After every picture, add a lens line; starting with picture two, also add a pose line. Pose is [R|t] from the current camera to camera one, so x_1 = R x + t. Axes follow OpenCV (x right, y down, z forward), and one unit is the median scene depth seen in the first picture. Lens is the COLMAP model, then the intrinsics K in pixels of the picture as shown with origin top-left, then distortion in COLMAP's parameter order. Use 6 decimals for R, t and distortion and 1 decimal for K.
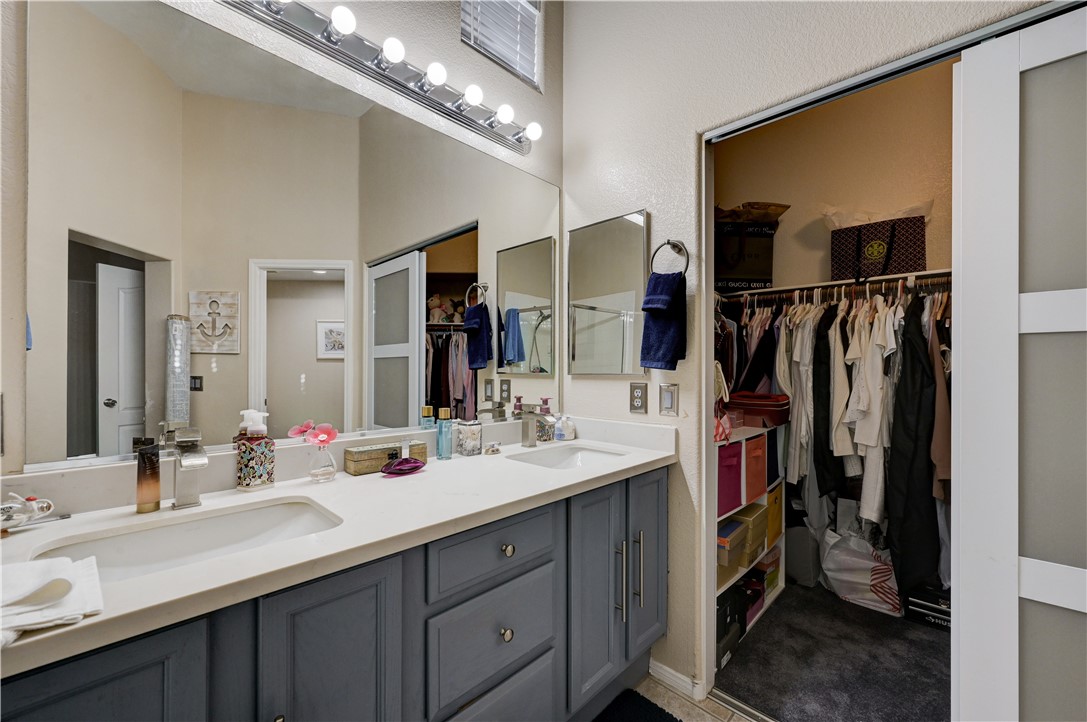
lens RADIAL K [[432.0, 0, 547.2], [0, 432.0, 367.1], [0, 0, 1]] dist [-0.000856, 0.000717]
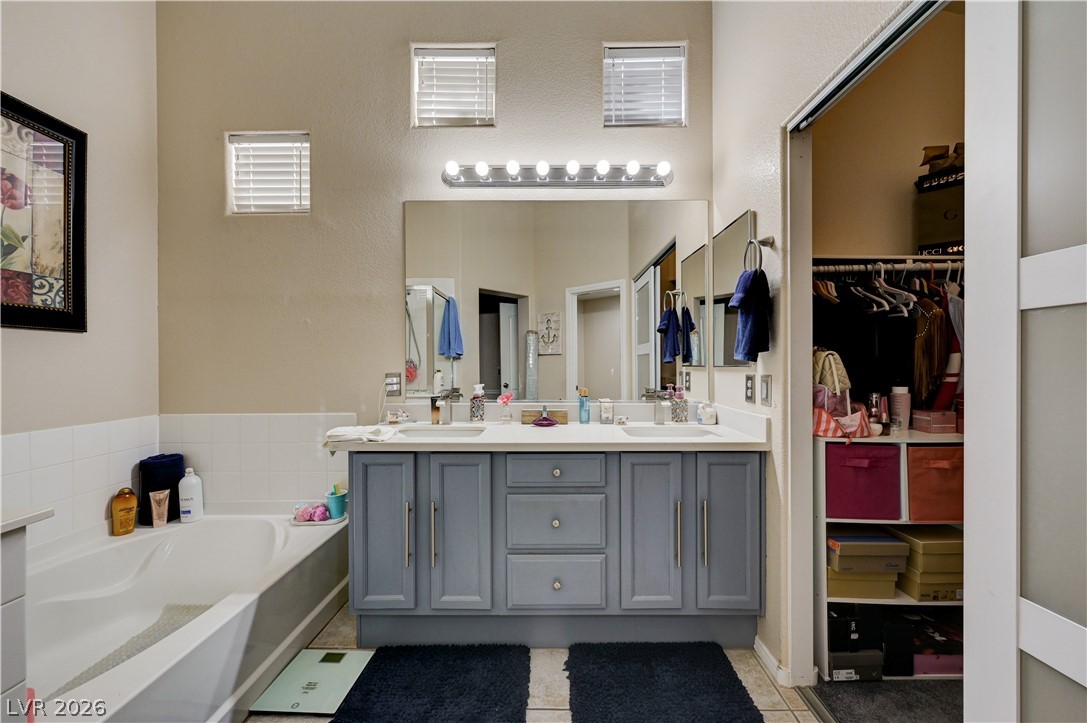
lens RADIAL K [[432.0, 0, 543.4], [0, 432.0, 363.9], [0, 0, 1]] dist [-0.000856, 0.000717]
pose [[0.680532, -0.007888, -0.732676, 0.636254], [0.009932, 0.999949, -0.001540, 0.007465], [0.732651, -0.006229, 0.680576, -0.090305]]
